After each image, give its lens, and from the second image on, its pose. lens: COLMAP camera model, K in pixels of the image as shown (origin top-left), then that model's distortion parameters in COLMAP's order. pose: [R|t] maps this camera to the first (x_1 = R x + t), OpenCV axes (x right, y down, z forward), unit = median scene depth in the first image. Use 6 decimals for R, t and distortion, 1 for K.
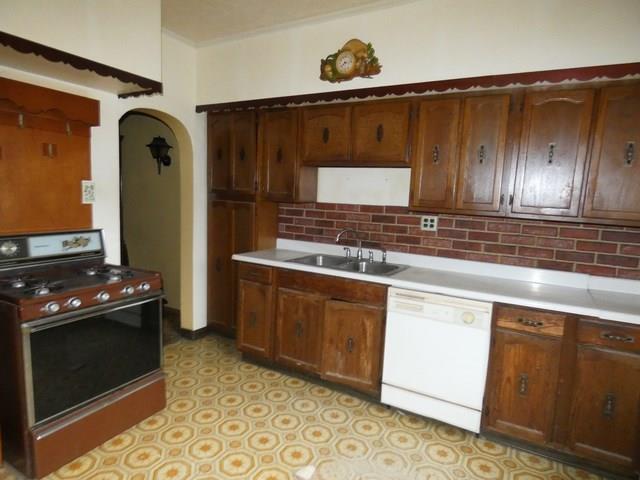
lens RADIAL K [[380.8, 0, 308.1], [0, 380.8, 237.0], [0, 0, 1]] dist [-0.001829, -0.002649]
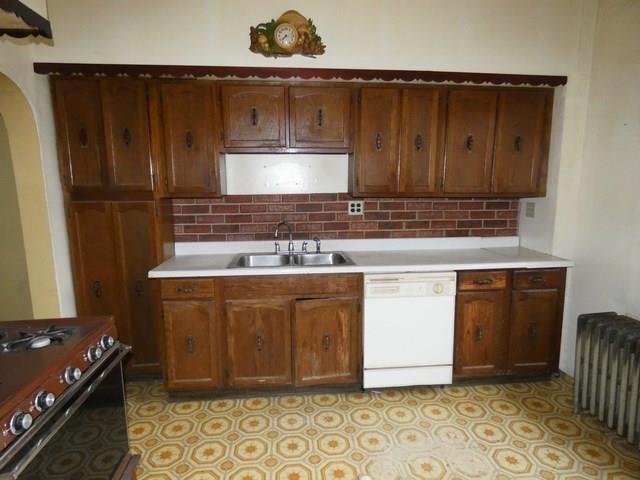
lens RADIAL K [[380.8, 0, 320.6], [0, 380.8, 239.9], [0, 0, 1]] dist [-0.001829, -0.002649]
pose [[0.820281, -0.131250, 0.556698, -0.392973], [0.107192, 0.991346, 0.075780, -0.043567], [-0.561827, -0.002487, 0.827251, 0.216545]]
